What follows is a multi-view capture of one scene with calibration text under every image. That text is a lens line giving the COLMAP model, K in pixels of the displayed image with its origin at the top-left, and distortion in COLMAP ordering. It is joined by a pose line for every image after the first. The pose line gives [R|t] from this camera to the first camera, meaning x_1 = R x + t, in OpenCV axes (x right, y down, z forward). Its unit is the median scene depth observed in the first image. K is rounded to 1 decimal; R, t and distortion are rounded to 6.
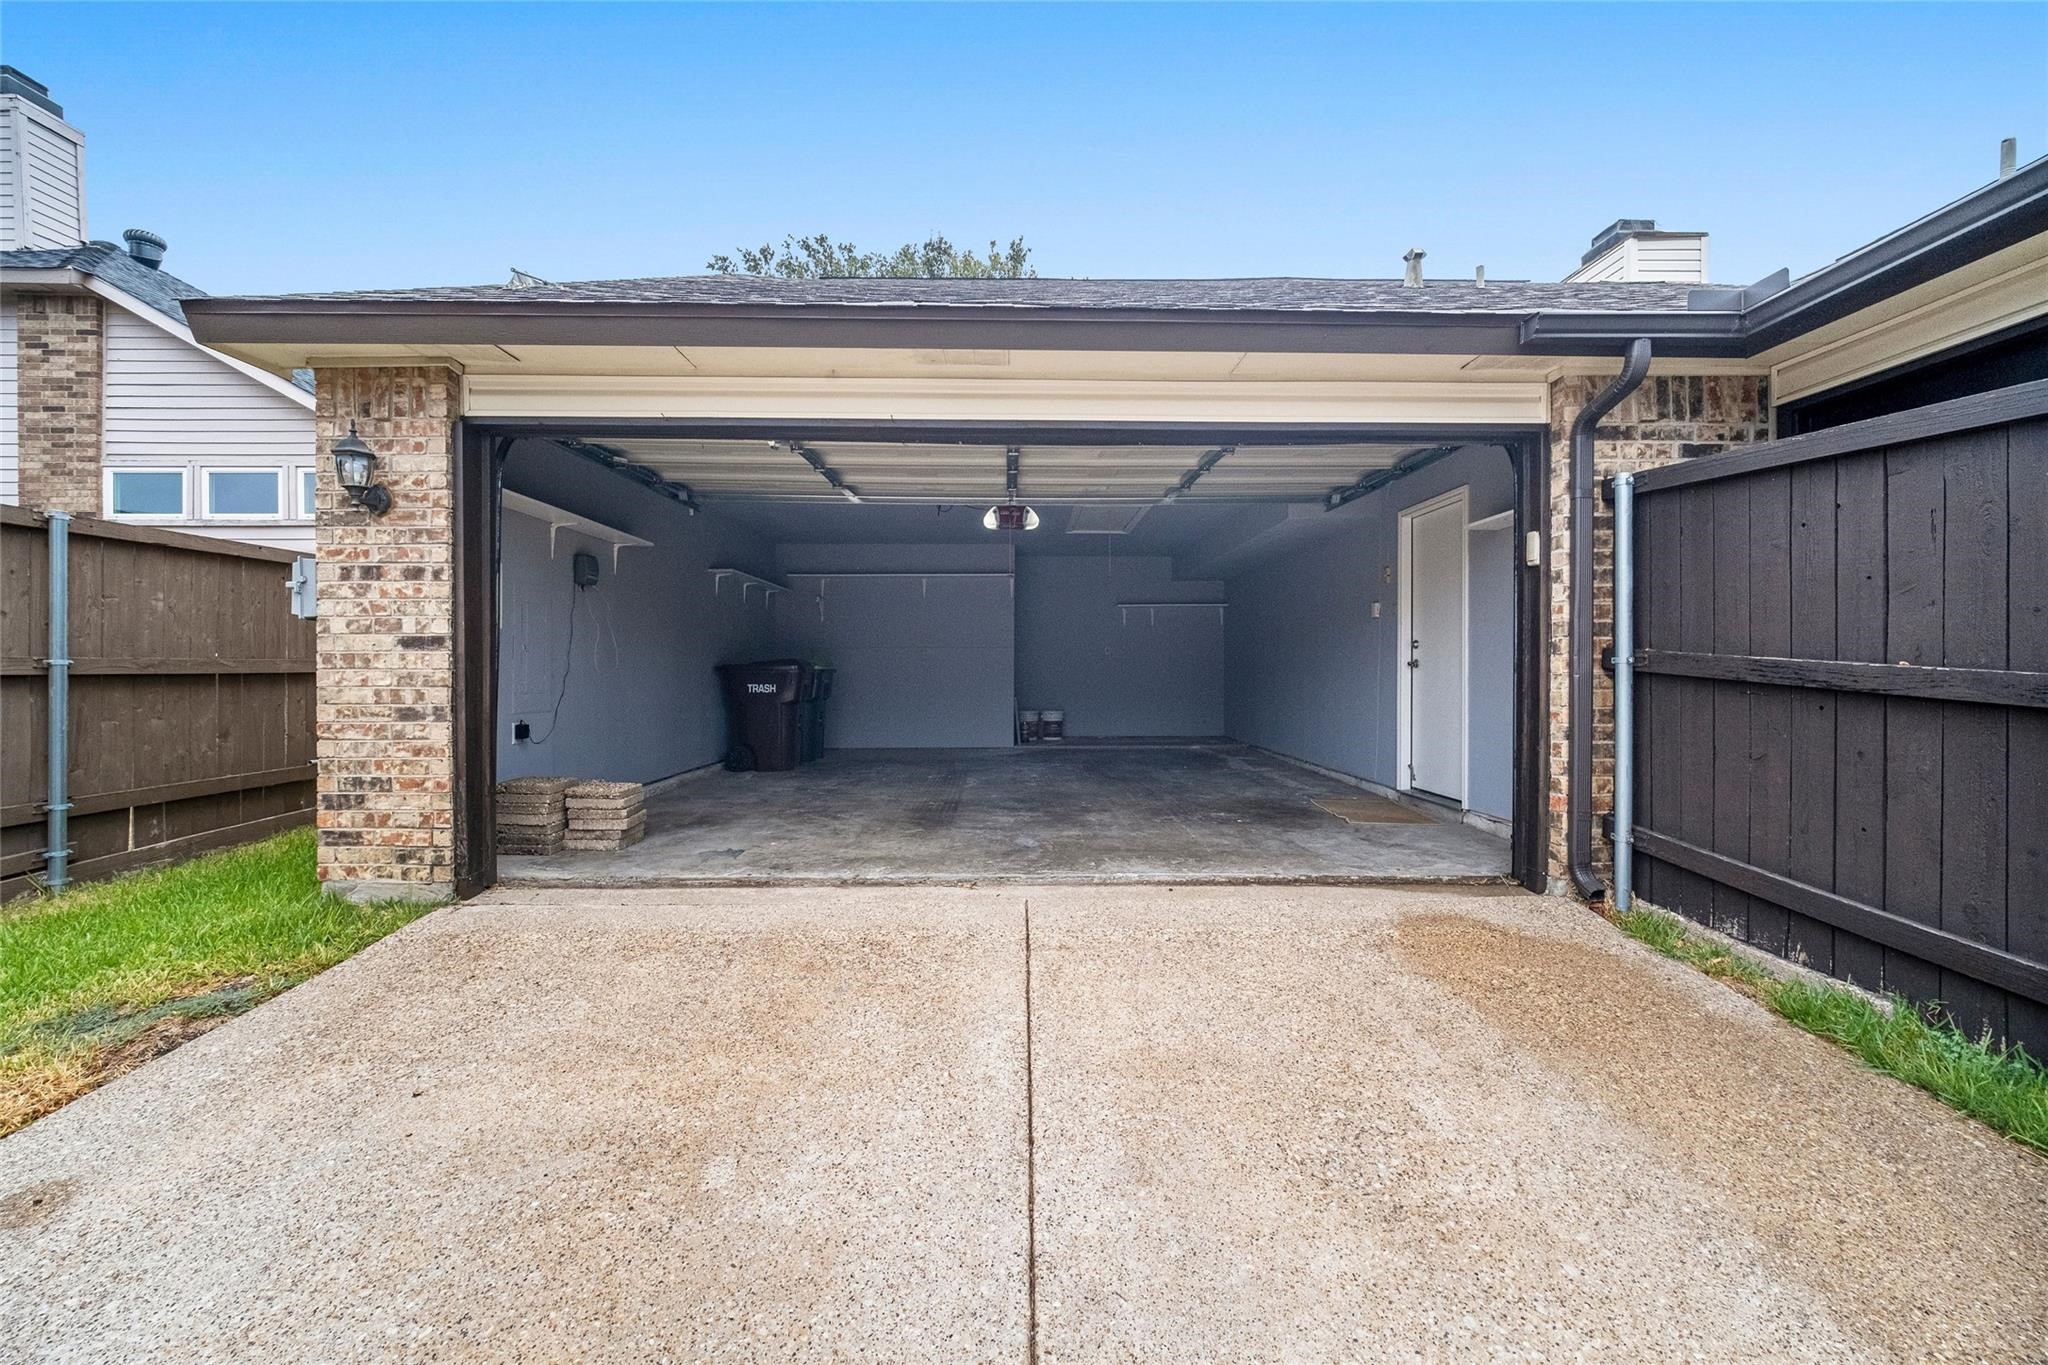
lens RADIAL K [[809.5, 0, 1028.6], [0, 809.5, 681.6], [0, 0, 1]] dist [-0.005958, -0.000356]
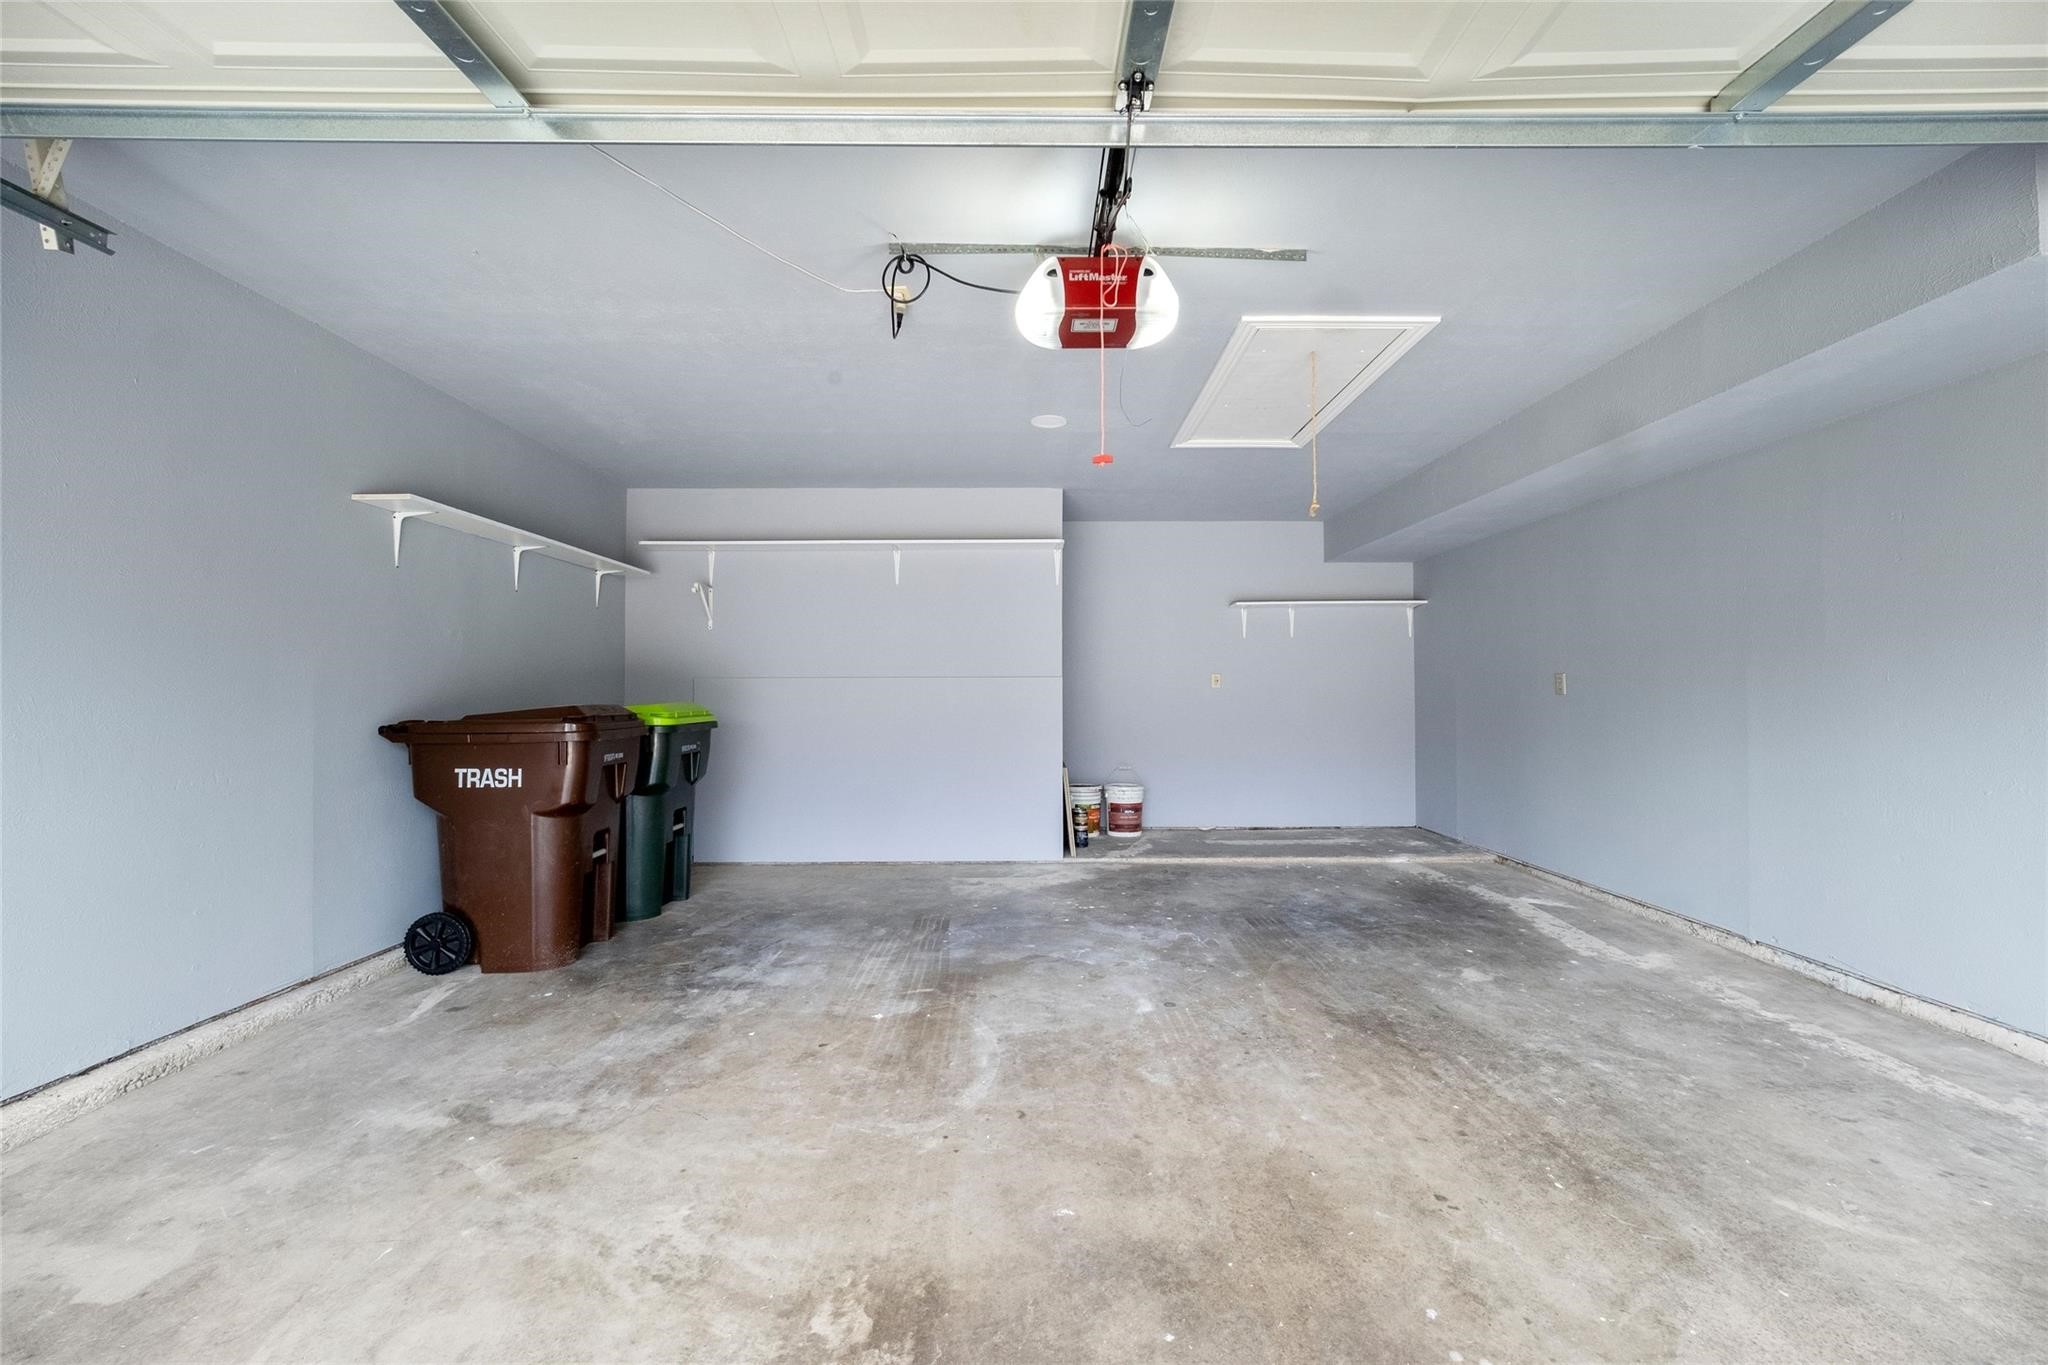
lens RADIAL K [[809.5, 0, 1028.6], [0, 809.5, 681.6], [0, 0, 1]] dist [-0.005958, -0.000356]
pose [[0.999724, -0.009436, -0.021496, -0.028469], [0.008501, 0.999031, -0.043185, -0.015633], [0.021883, 0.042990, 0.998836, 0.431361]]
